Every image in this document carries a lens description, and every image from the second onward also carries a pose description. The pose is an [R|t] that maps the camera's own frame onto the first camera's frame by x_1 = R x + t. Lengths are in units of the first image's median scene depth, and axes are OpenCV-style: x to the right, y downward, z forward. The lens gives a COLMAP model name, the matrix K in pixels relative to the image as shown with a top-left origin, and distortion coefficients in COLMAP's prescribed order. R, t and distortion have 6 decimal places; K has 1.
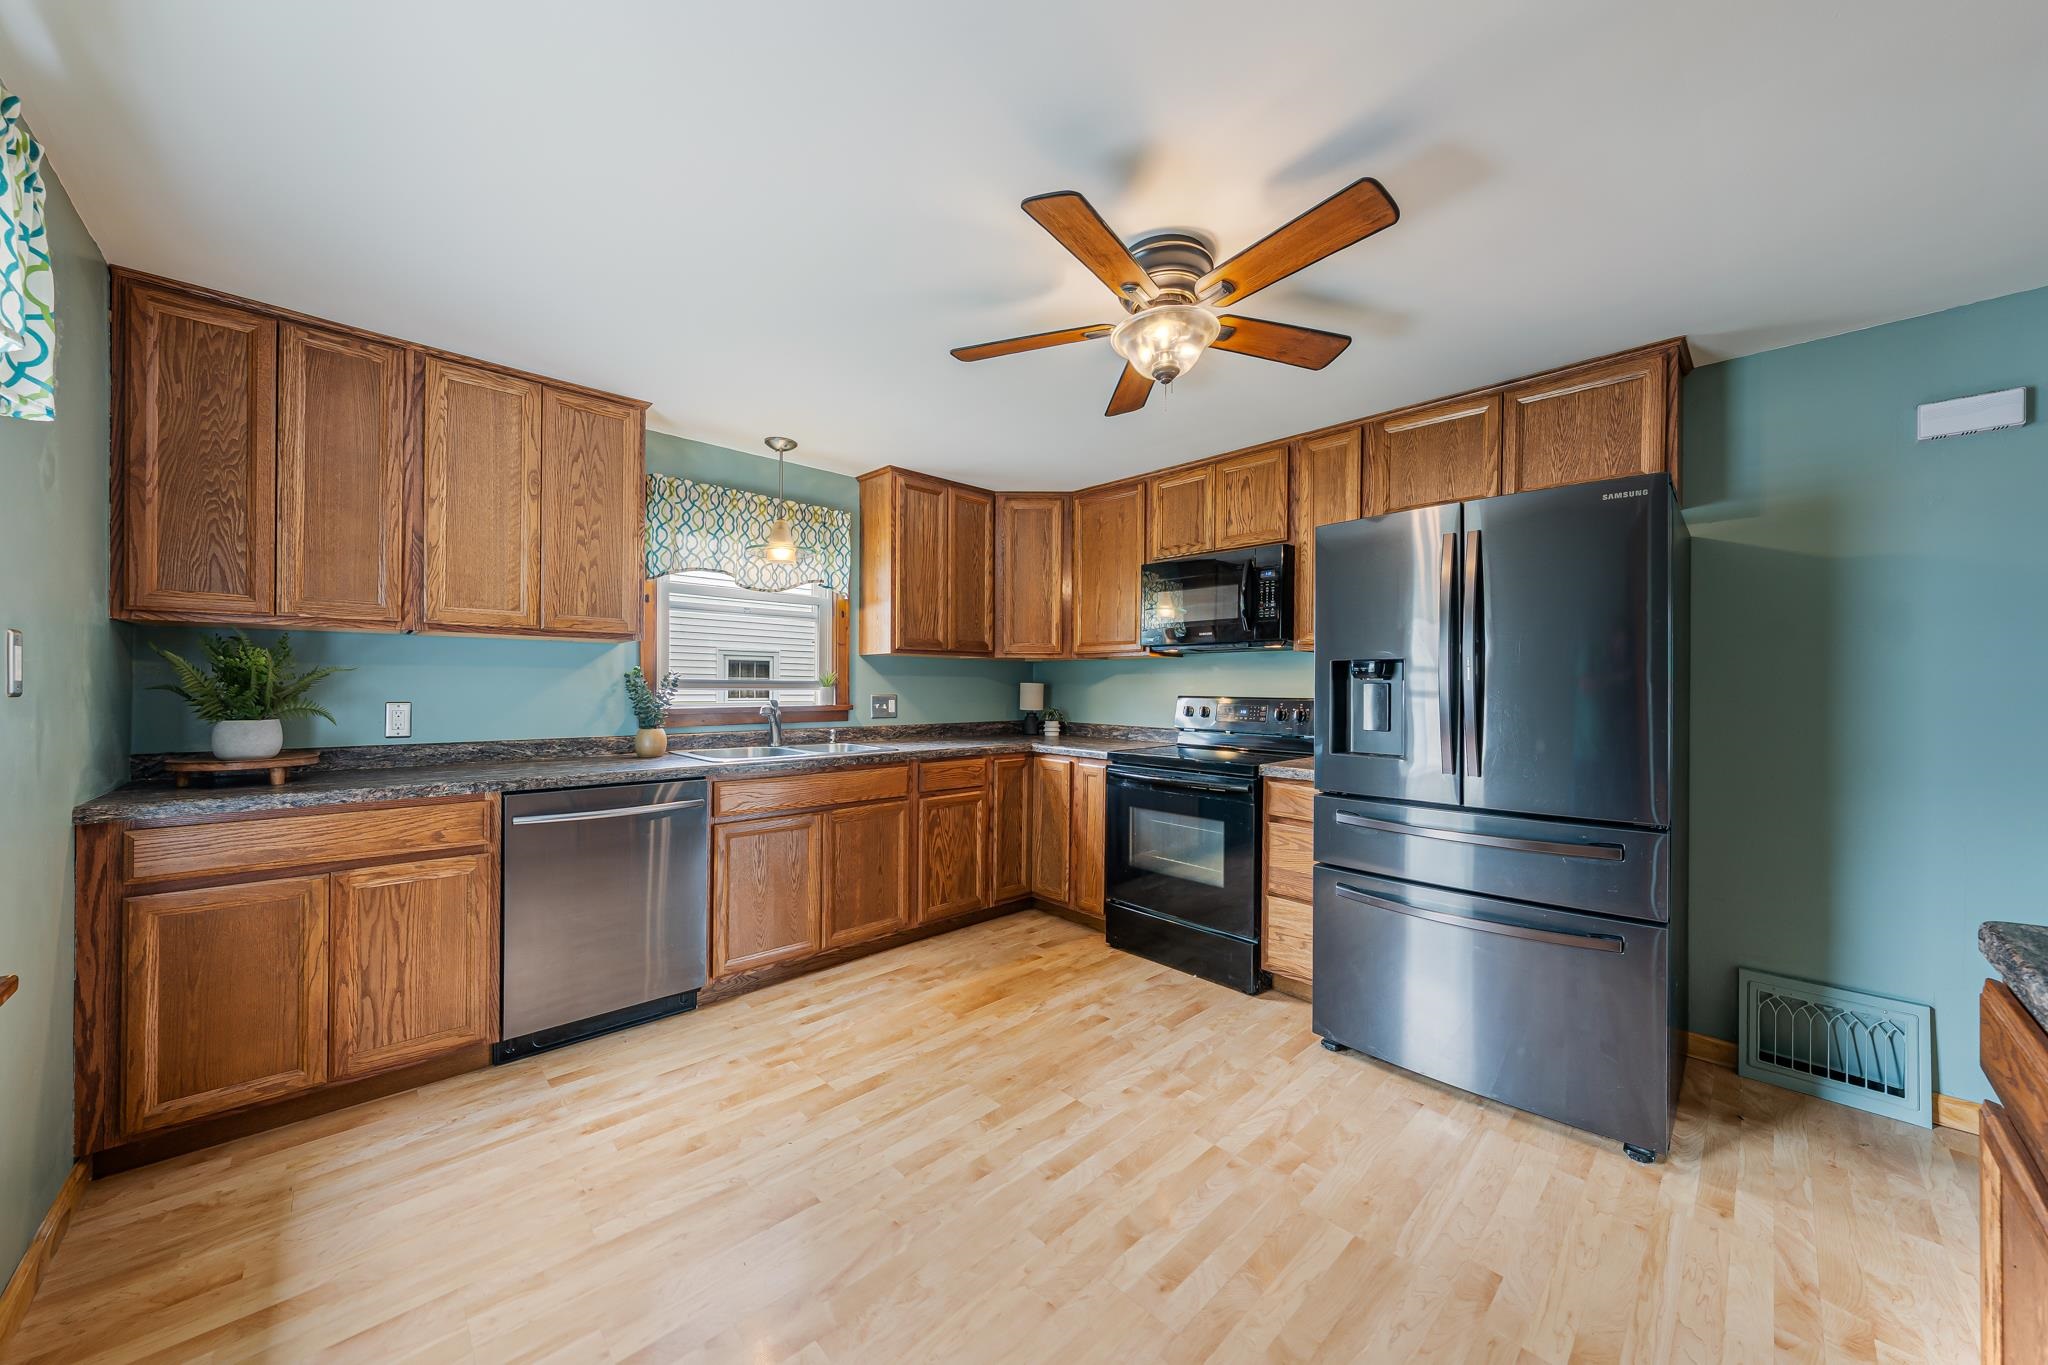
lens RADIAL K [[704.5, 0, 1030.0], [0, 704.5, 684.9], [0, 0, 1]] dist [-0.000142, -0.000043]
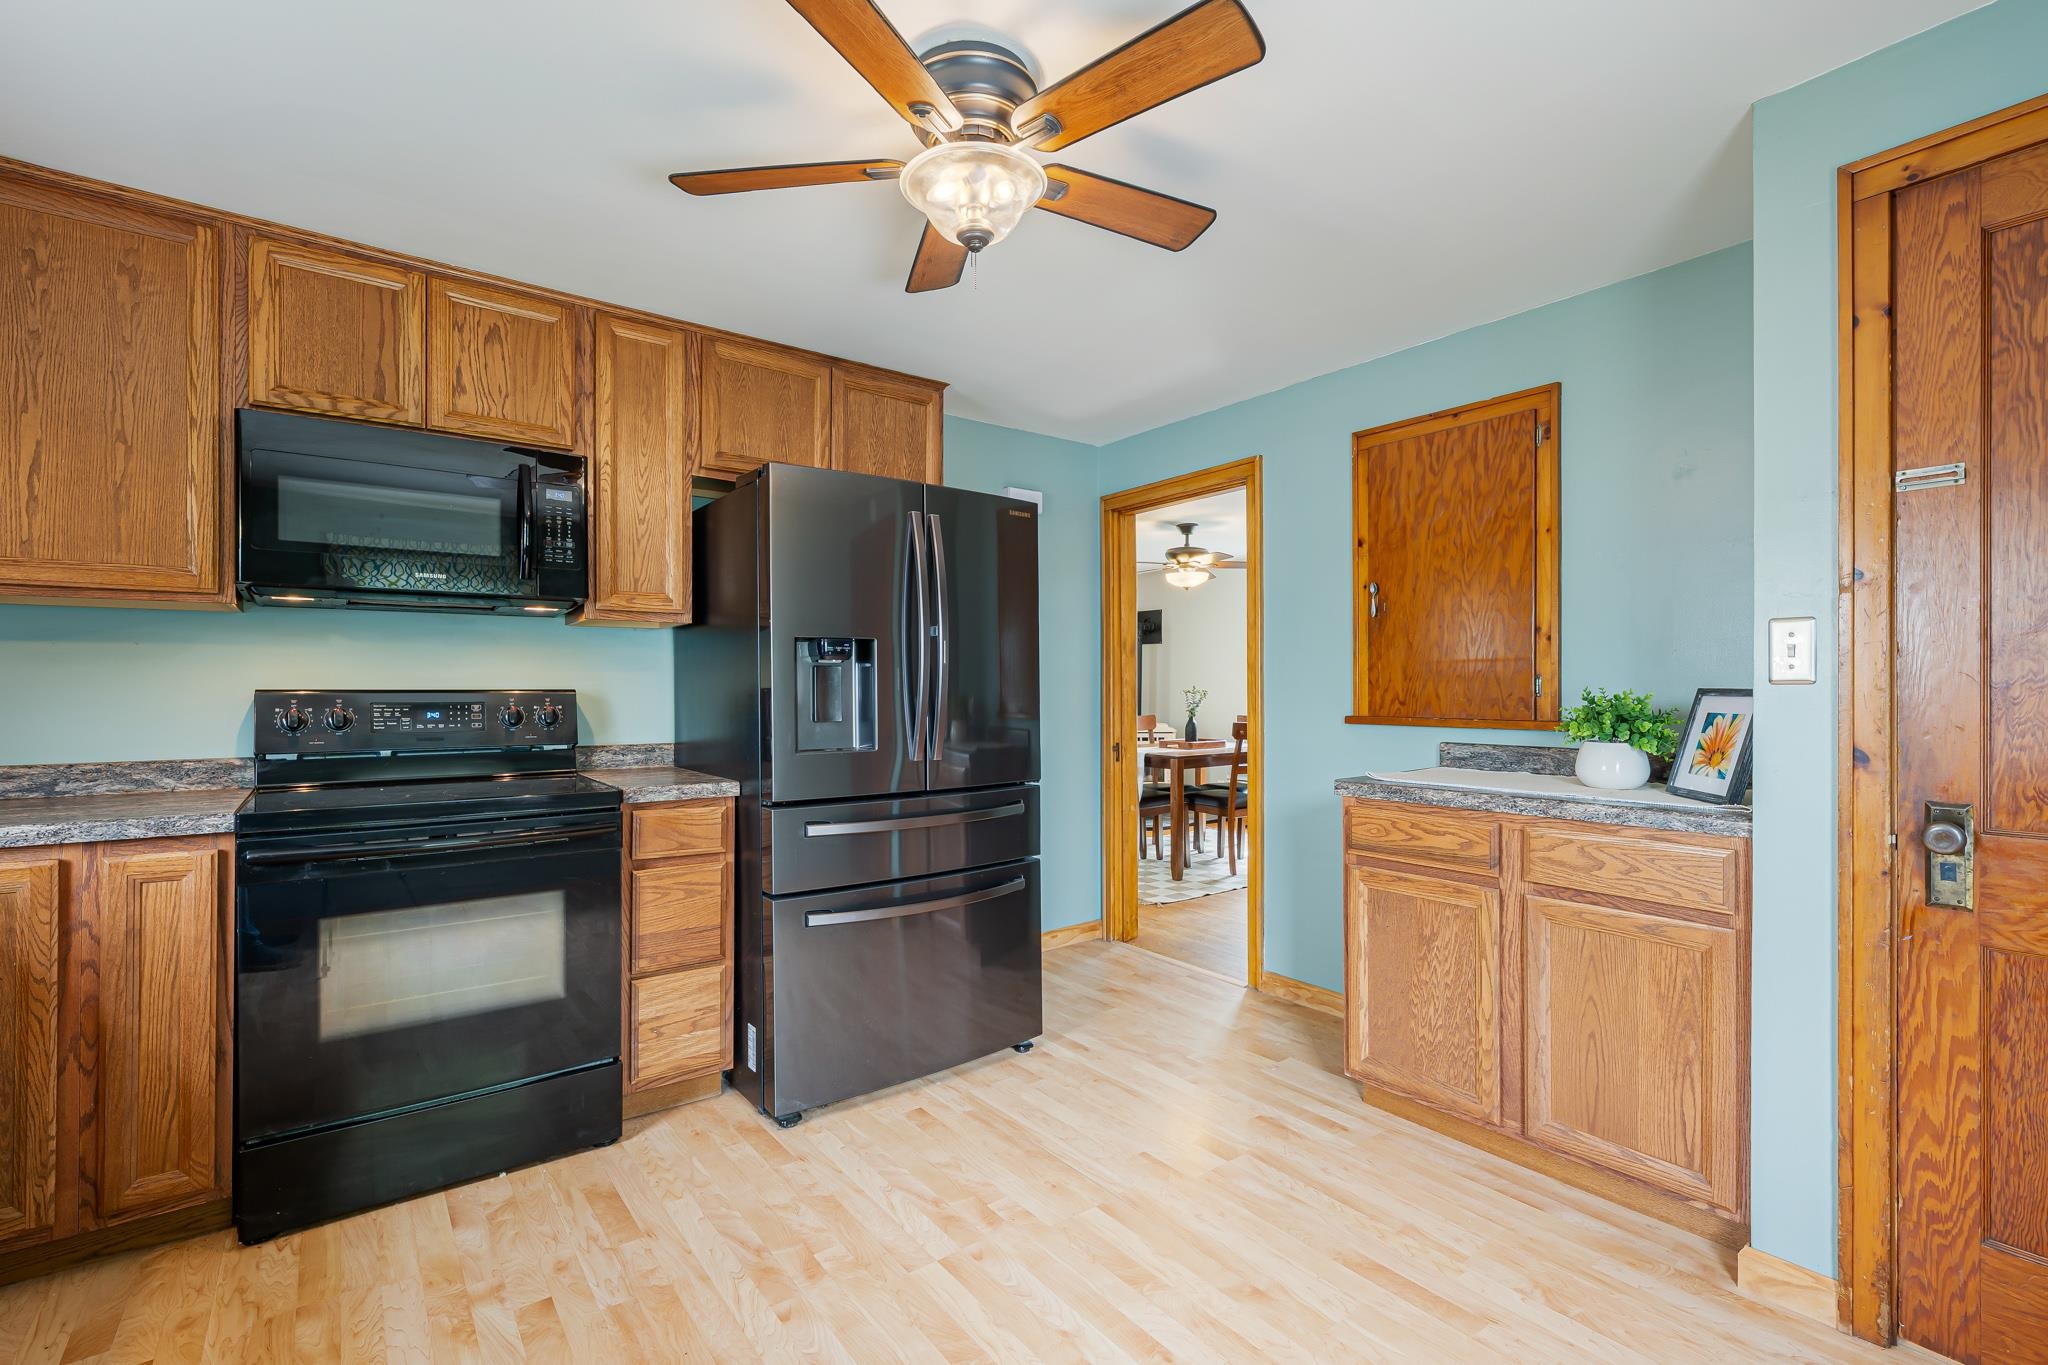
lens RADIAL K [[908.5, 0, 1020.5], [0, 908.5, 687.7], [0, 0, 1]] dist [0.001930, 0.000013]
pose [[0.130305, -0.006178, 0.991455, -0.441510], [0.002092, 0.999980, 0.005956, 0.013919], [-0.991472, 0.001298, 0.130315, 0.486565]]
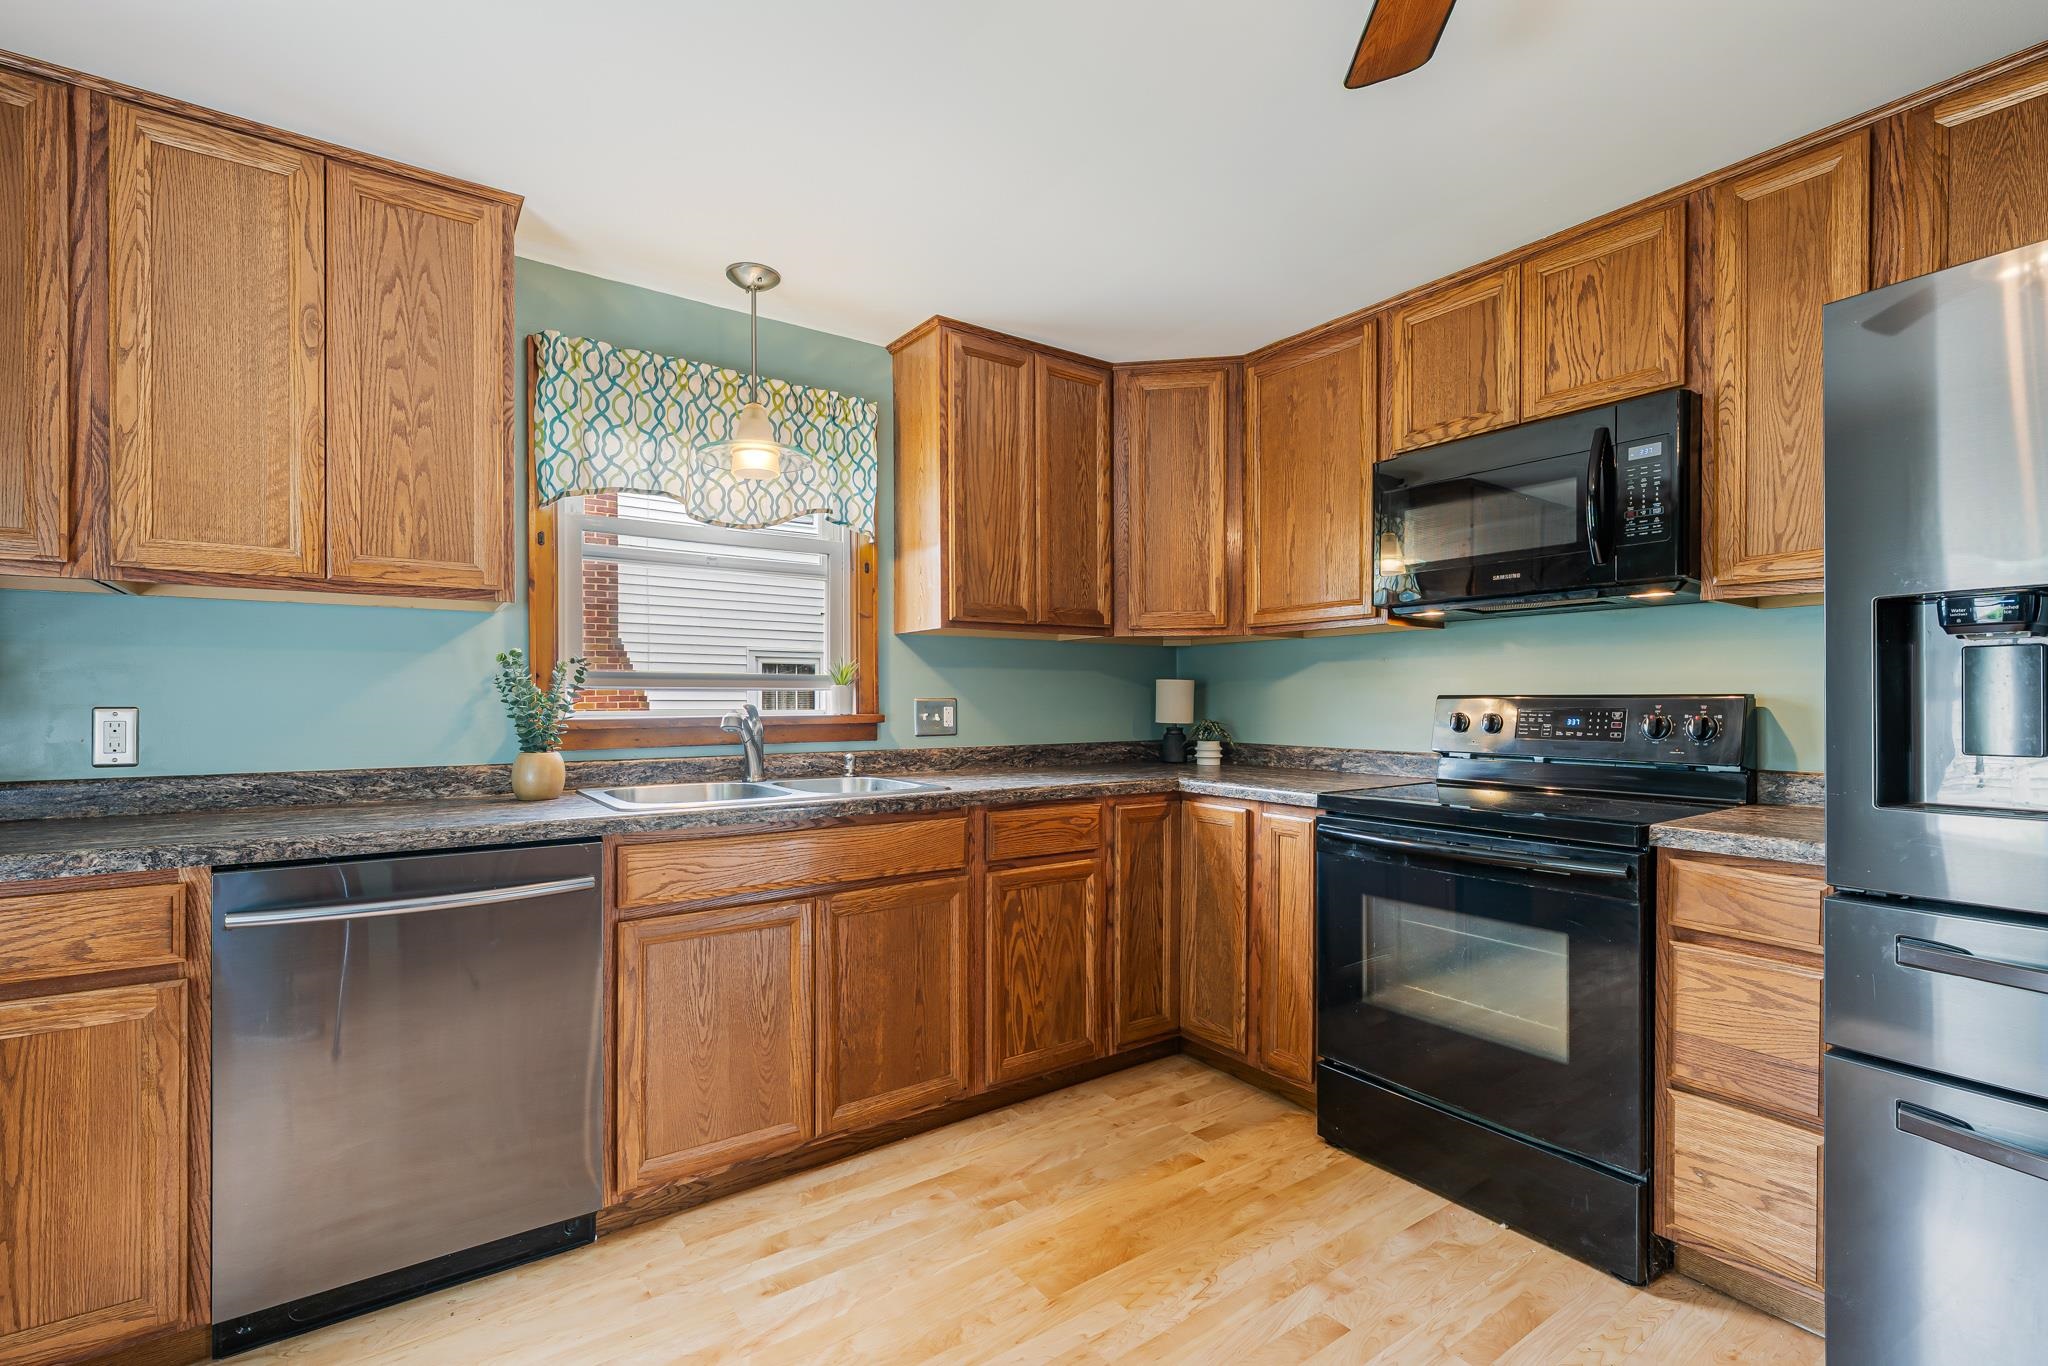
lens RADIAL K [[909.1, 0, 1027.8], [0, 909.1, 700.4], [0, 0, 1]] dist [0.001791, 0.000033]
pose [[0.989310, -0.008226, -0.145596, -0.013311], [0.008540, 0.999962, 0.001536, 0.019640], [0.145578, -0.002763, 0.989343, 0.282333]]
